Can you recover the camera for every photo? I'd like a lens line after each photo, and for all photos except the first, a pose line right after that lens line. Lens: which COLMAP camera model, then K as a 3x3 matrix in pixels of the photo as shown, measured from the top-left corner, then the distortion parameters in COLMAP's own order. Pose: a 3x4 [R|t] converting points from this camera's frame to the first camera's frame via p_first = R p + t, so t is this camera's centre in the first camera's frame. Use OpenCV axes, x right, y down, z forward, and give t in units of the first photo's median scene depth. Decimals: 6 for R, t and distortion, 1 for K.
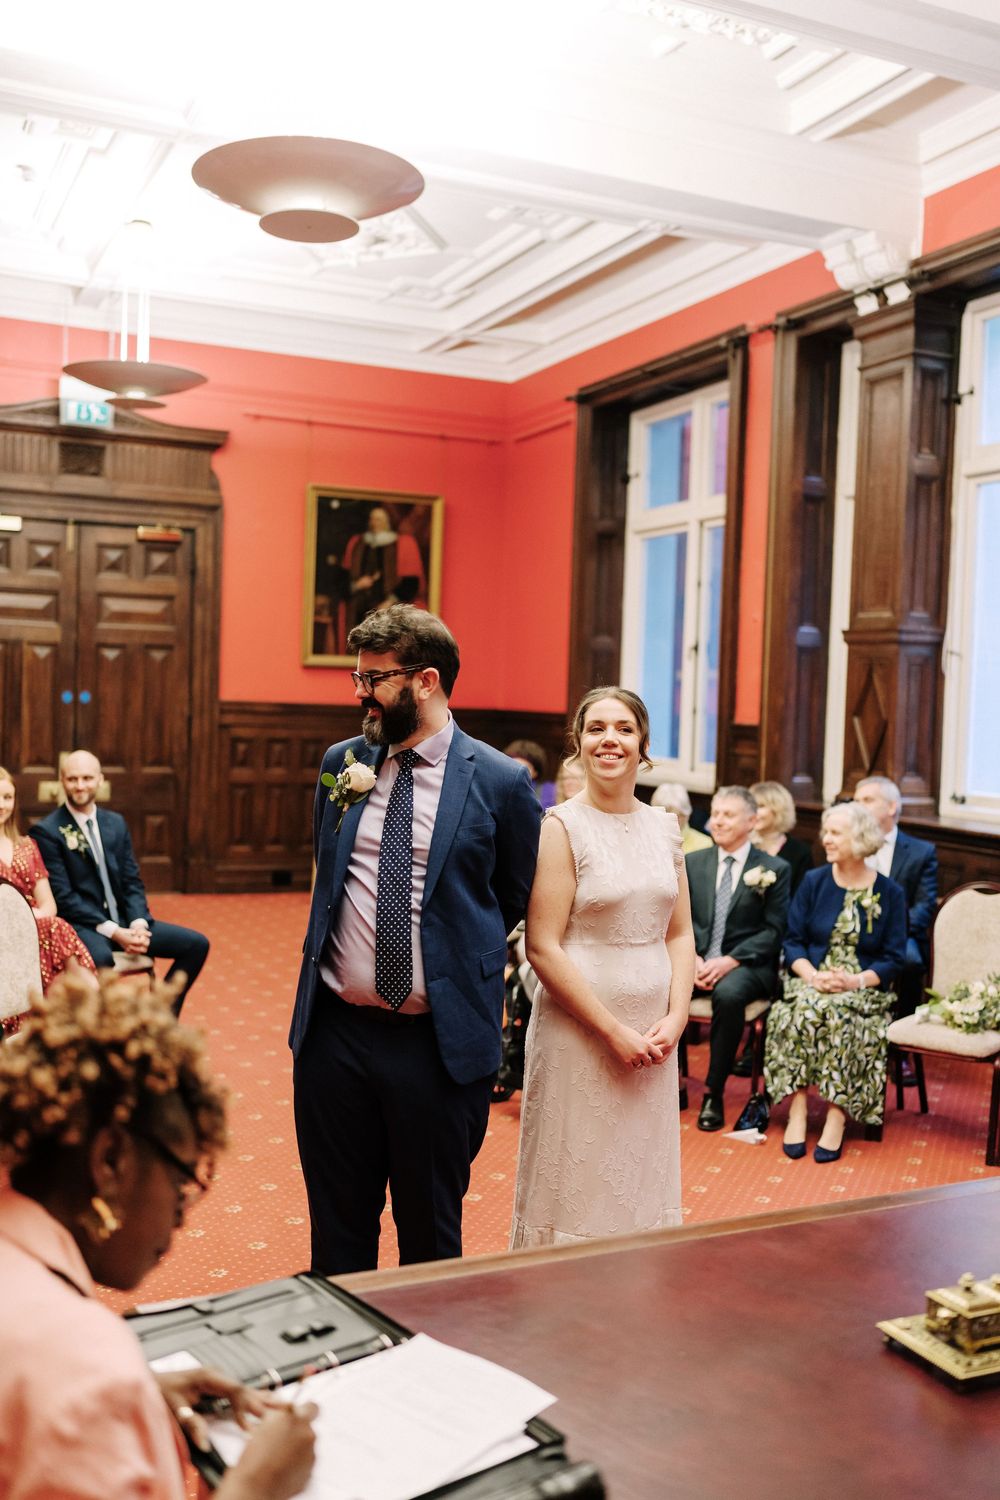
lens RADIAL K [[1490.1, 0, 500.0], [0, 1490.1, 750.0], [0, 0, 1]] dist [0.035271, -0.011305]
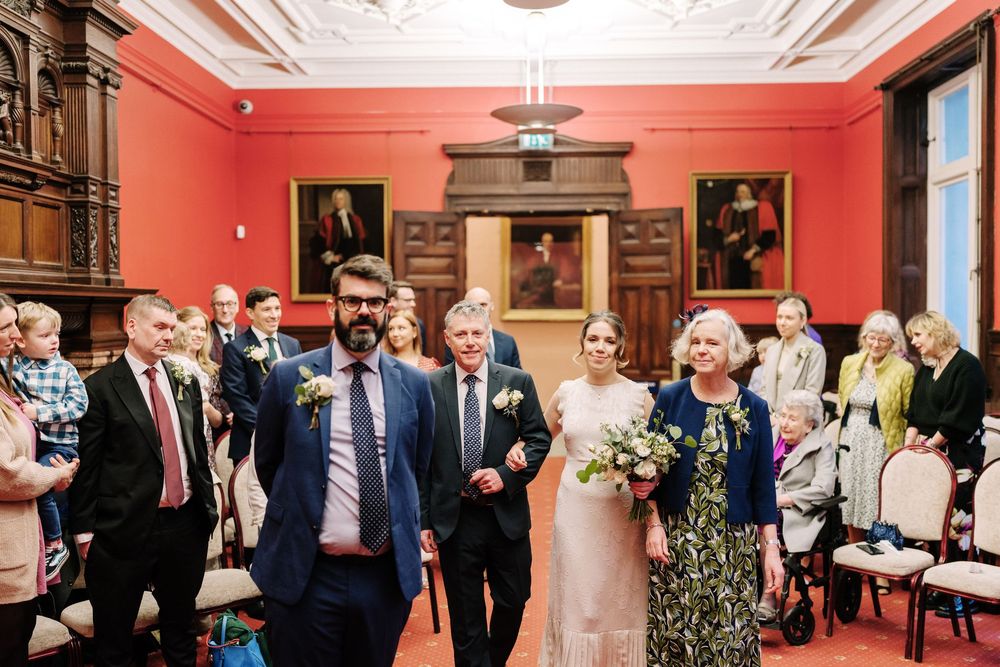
lens RADIAL K [[987.9, 0, 500.0], [0, 987.9, 333.5], [0, 0, 1]] dist [0.001139, 0.012235]
pose [[0.898697, -0.027920, -0.437681, 0.123456], [0.018253, 0.999488, -0.026278, -0.001090], [0.438191, 0.015627, 0.898746, 0.069941]]
